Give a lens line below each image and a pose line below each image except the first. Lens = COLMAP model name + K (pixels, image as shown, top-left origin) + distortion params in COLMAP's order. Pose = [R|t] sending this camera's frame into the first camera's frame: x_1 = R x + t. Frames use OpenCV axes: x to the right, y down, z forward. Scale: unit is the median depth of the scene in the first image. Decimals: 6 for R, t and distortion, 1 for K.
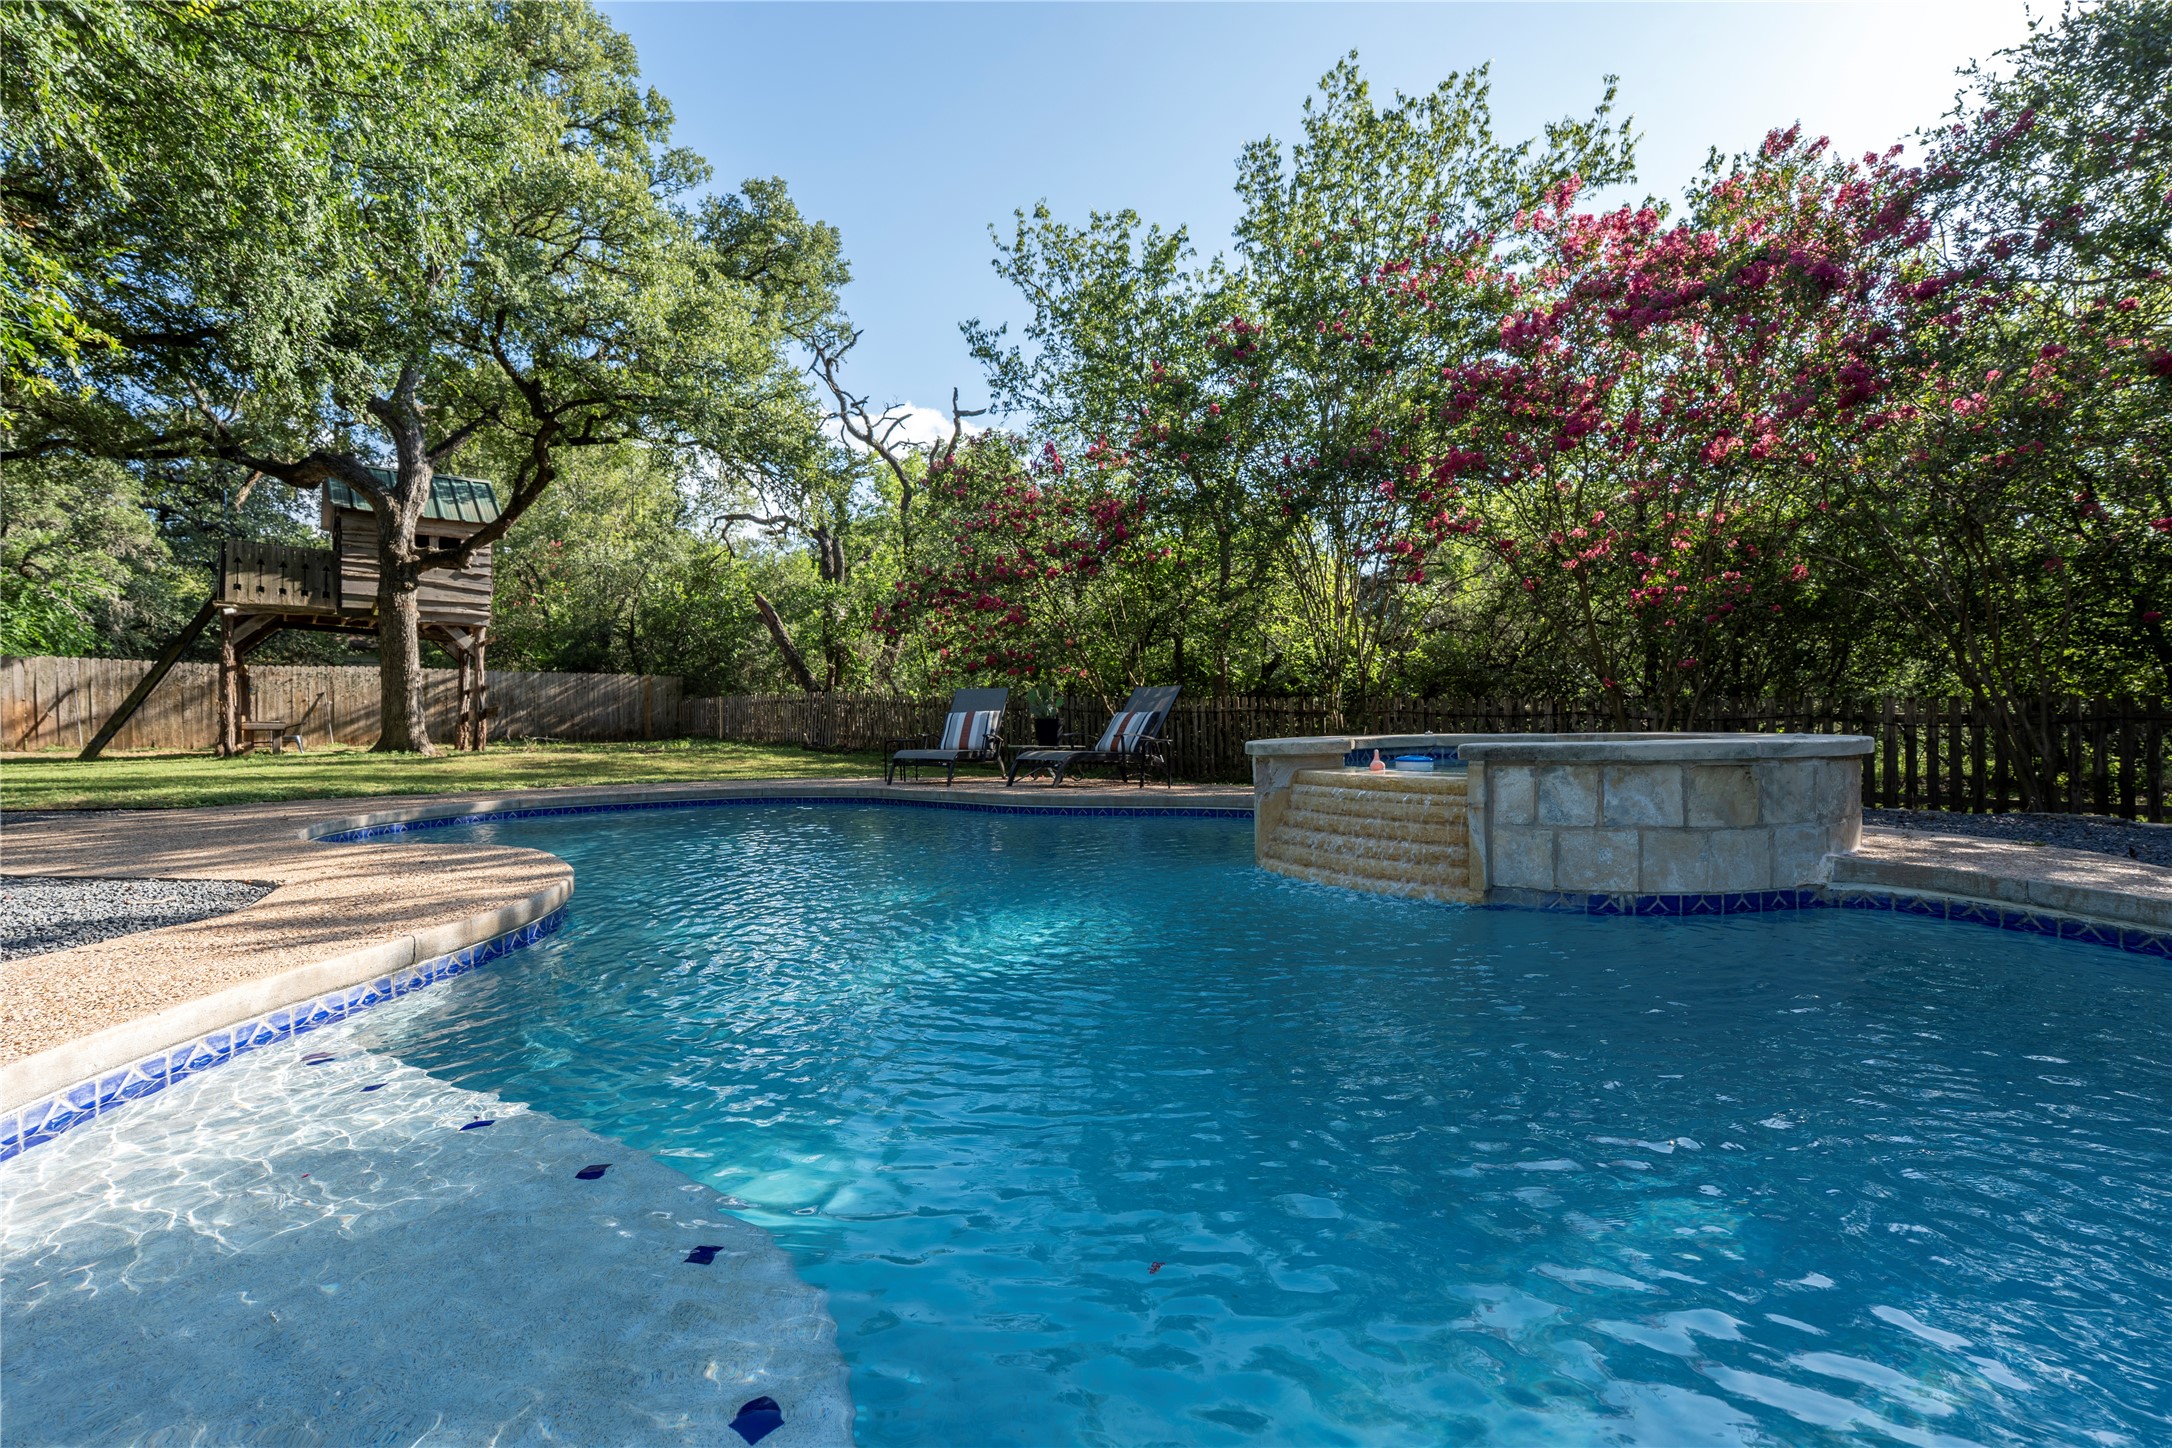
lens RADIAL K [[976.1, 0, 1075.0], [0, 976.1, 741.7], [0, 0, 1]] dist [0.000923, -0.000320]
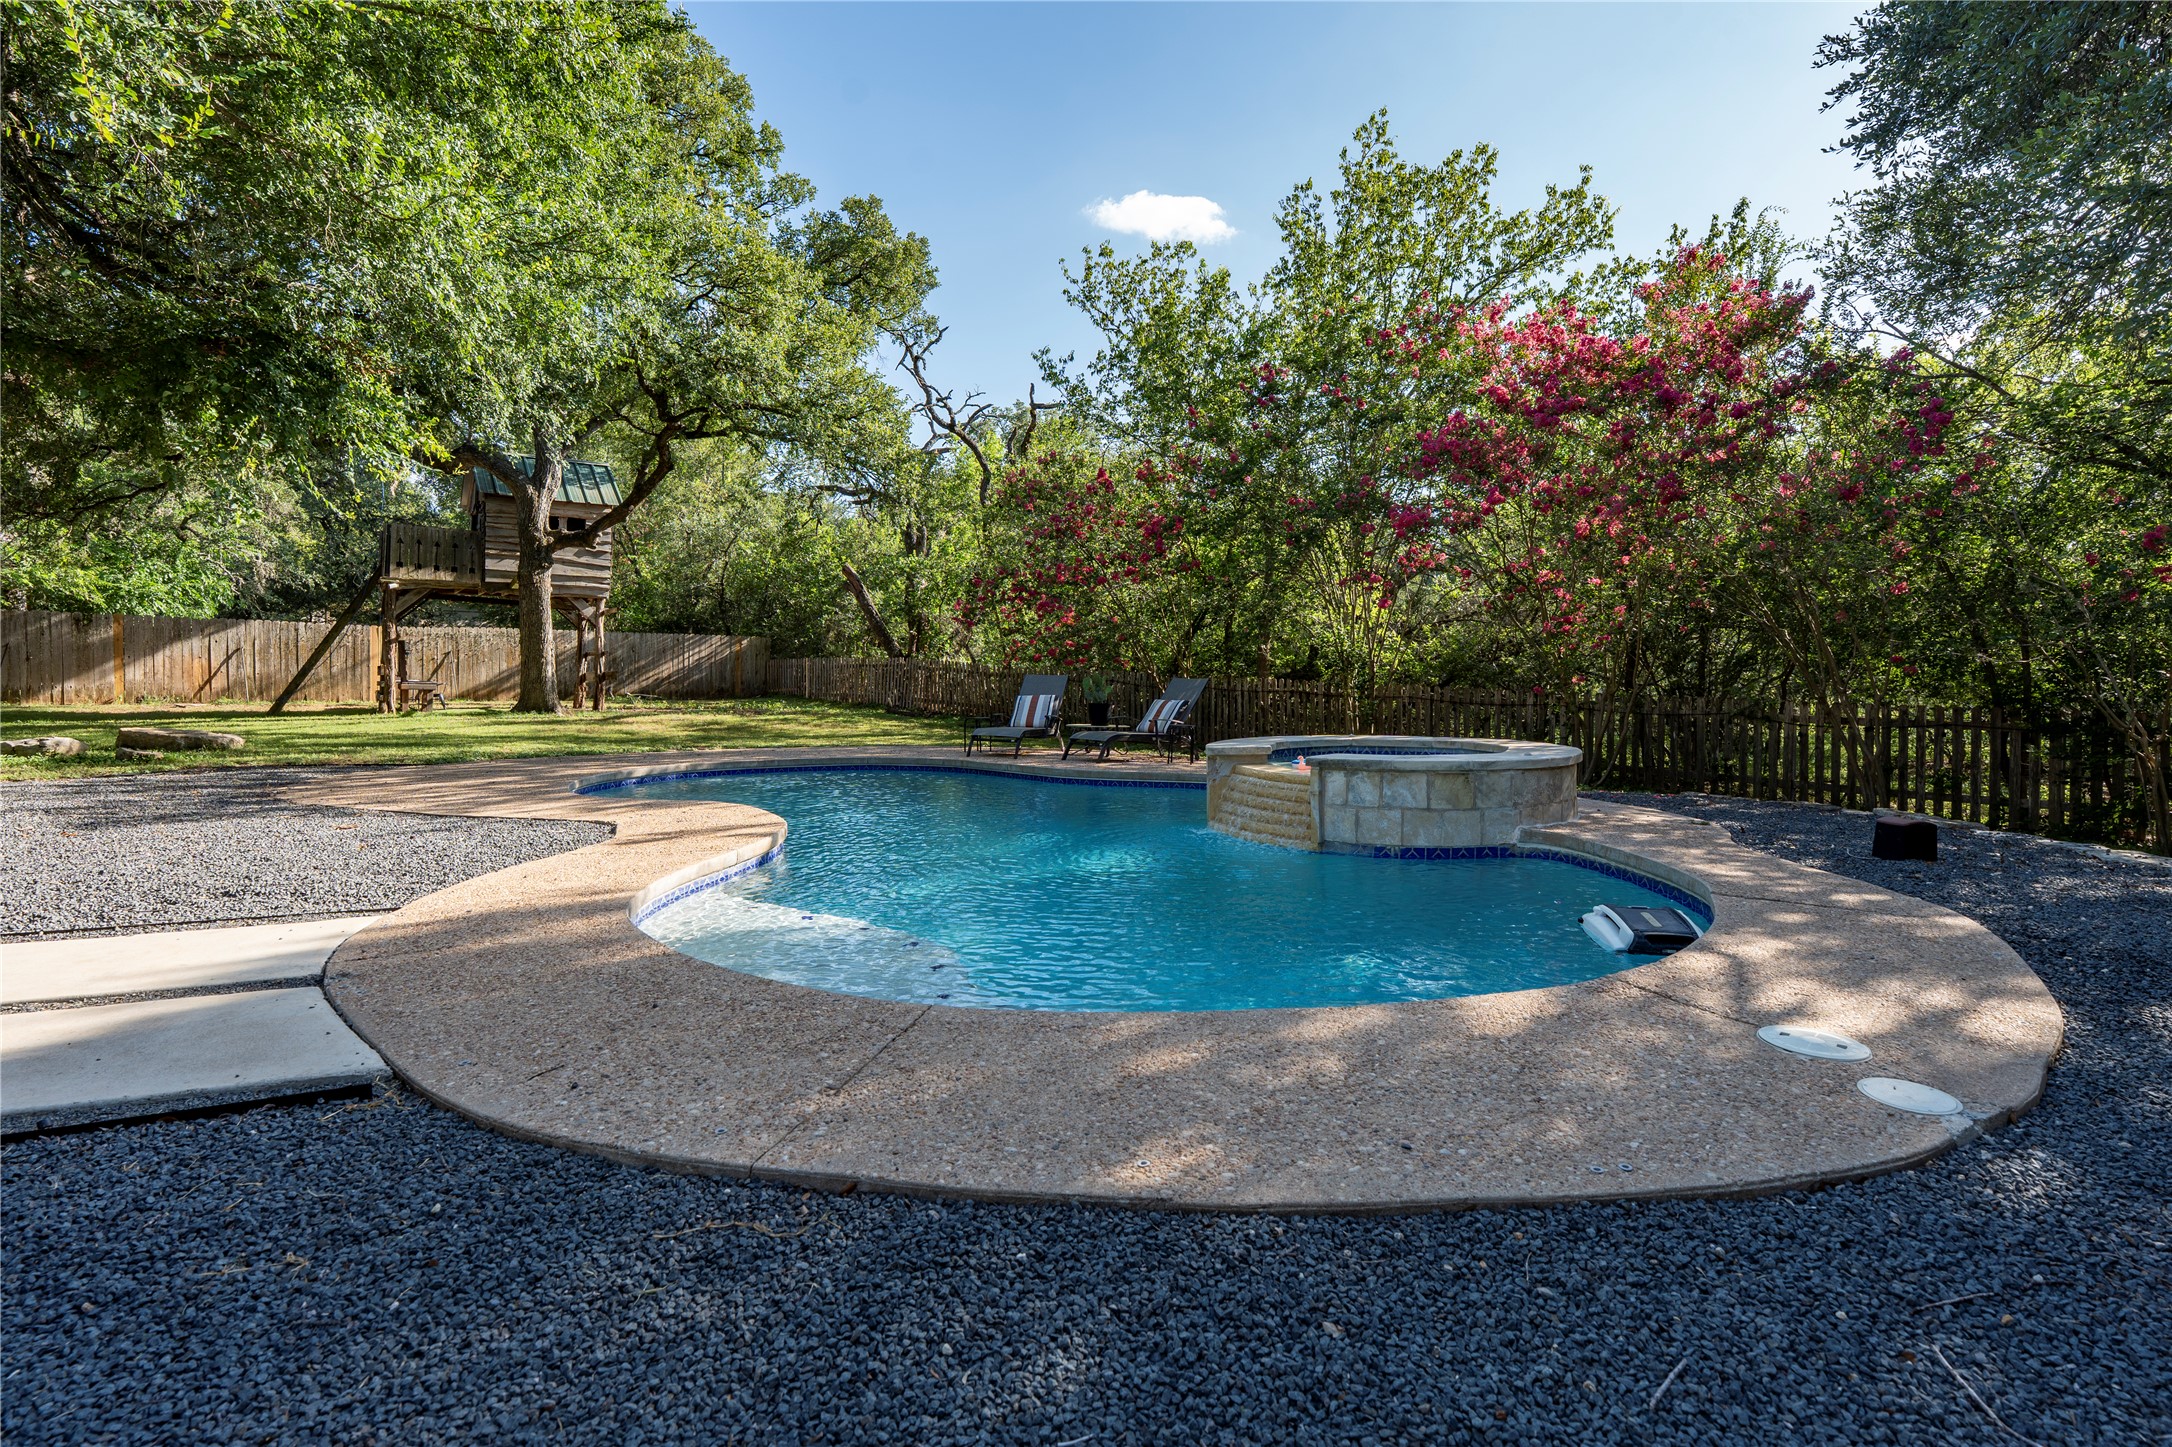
lens RADIAL K [[976.1, 0, 1096.0], [0, 976.1, 719.2], [0, 0, 1]] dist [0.000923, -0.000320]
pose [[0.998360, 0.017077, -0.054646, 0.017402], [-0.016163, 0.999723, 0.017114, -0.012166], [0.054924, -0.016203, 0.998359, -0.101389]]
